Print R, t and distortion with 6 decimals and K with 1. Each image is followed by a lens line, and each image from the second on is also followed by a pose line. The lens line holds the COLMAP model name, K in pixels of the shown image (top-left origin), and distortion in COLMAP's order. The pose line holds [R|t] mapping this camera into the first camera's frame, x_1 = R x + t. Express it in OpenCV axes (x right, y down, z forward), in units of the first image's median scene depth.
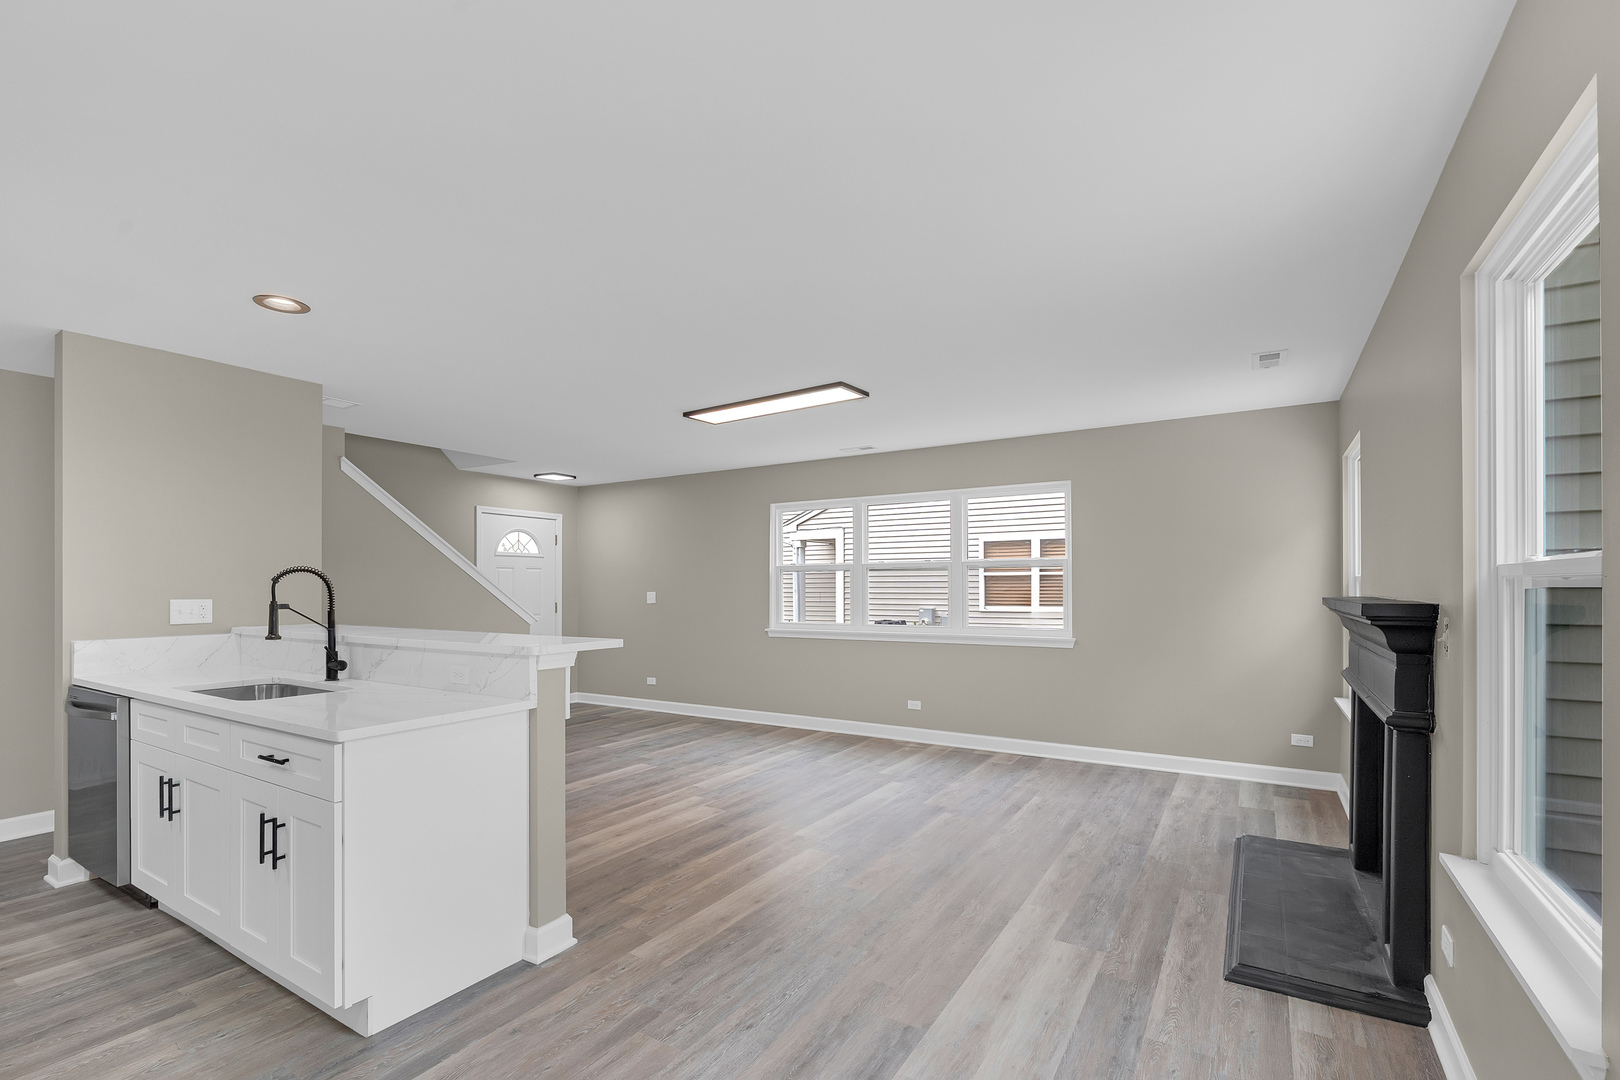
lens RADIAL K [[723.9, 0, 731.8], [0, 723.9, 583.3], [0, 0, 1]] dist [-0.002718, -0.000436]
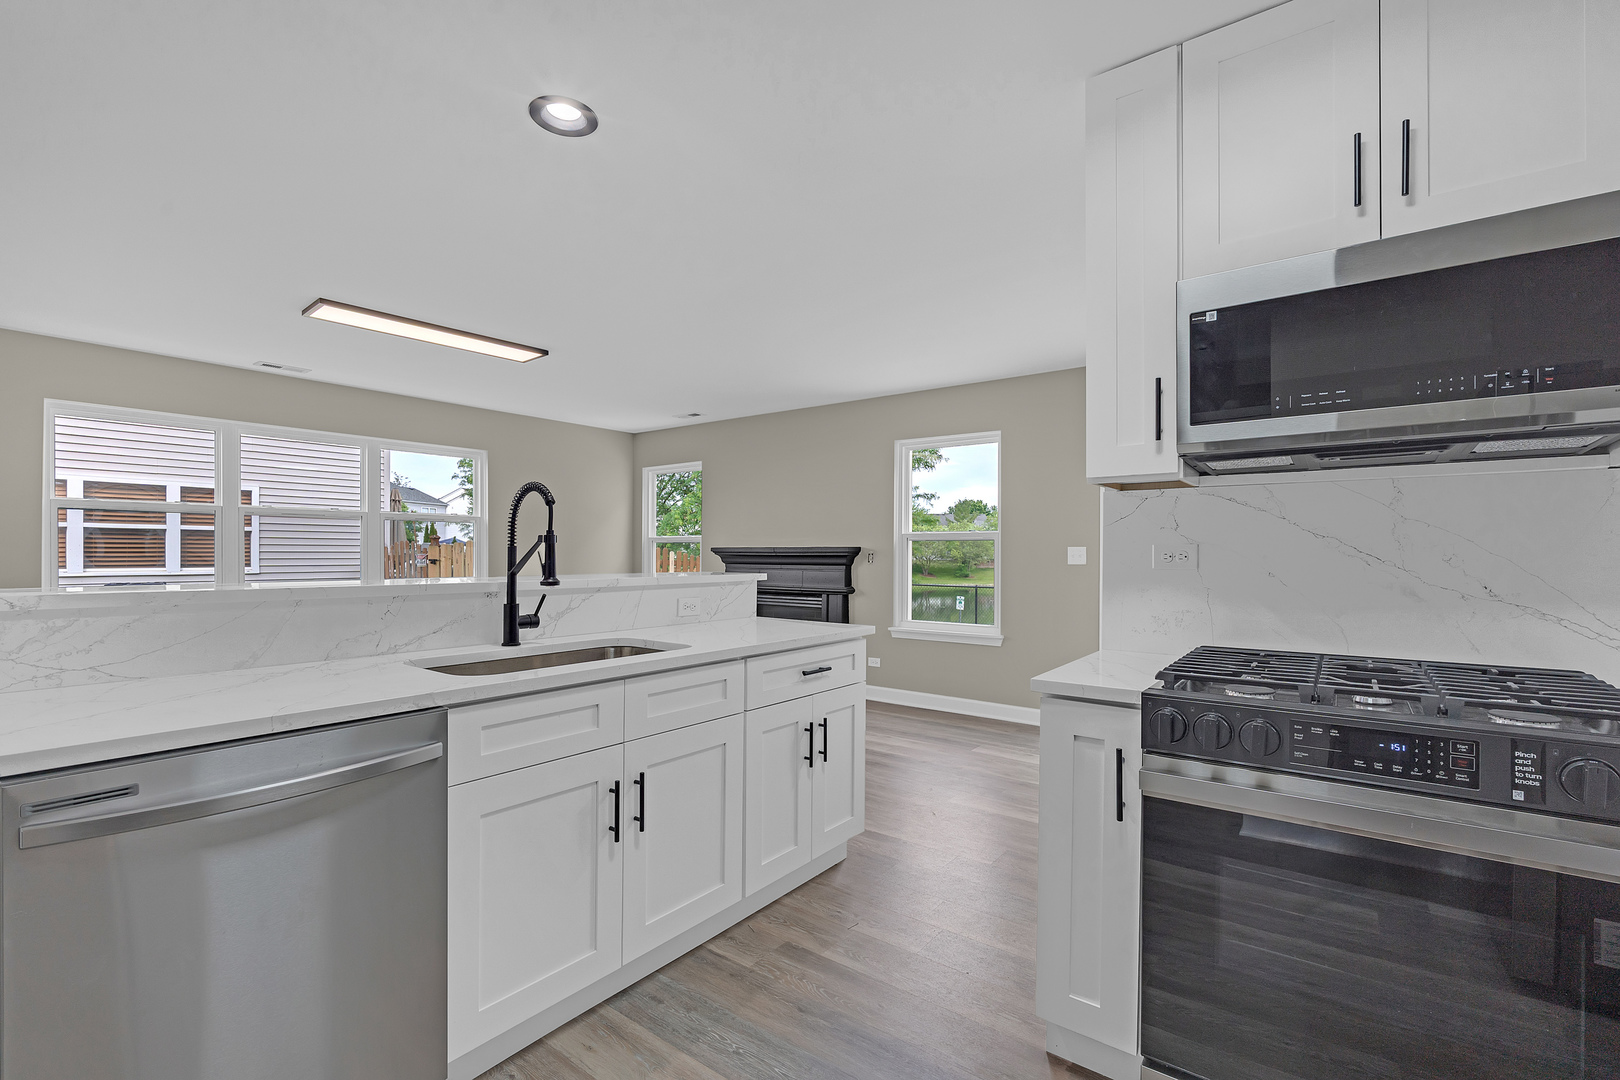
lens RADIAL K [[723.9, 0, 871.9], [0, 723.9, 553.2], [0, 0, 1]] dist [-0.002718, -0.000436]
pose [[0.002216, 0.002179, 0.999995, -0.578183], [-0.005018, 0.999985, -0.002168, 0.020255], [-0.999985, -0.005013, 0.002227, 0.297251]]
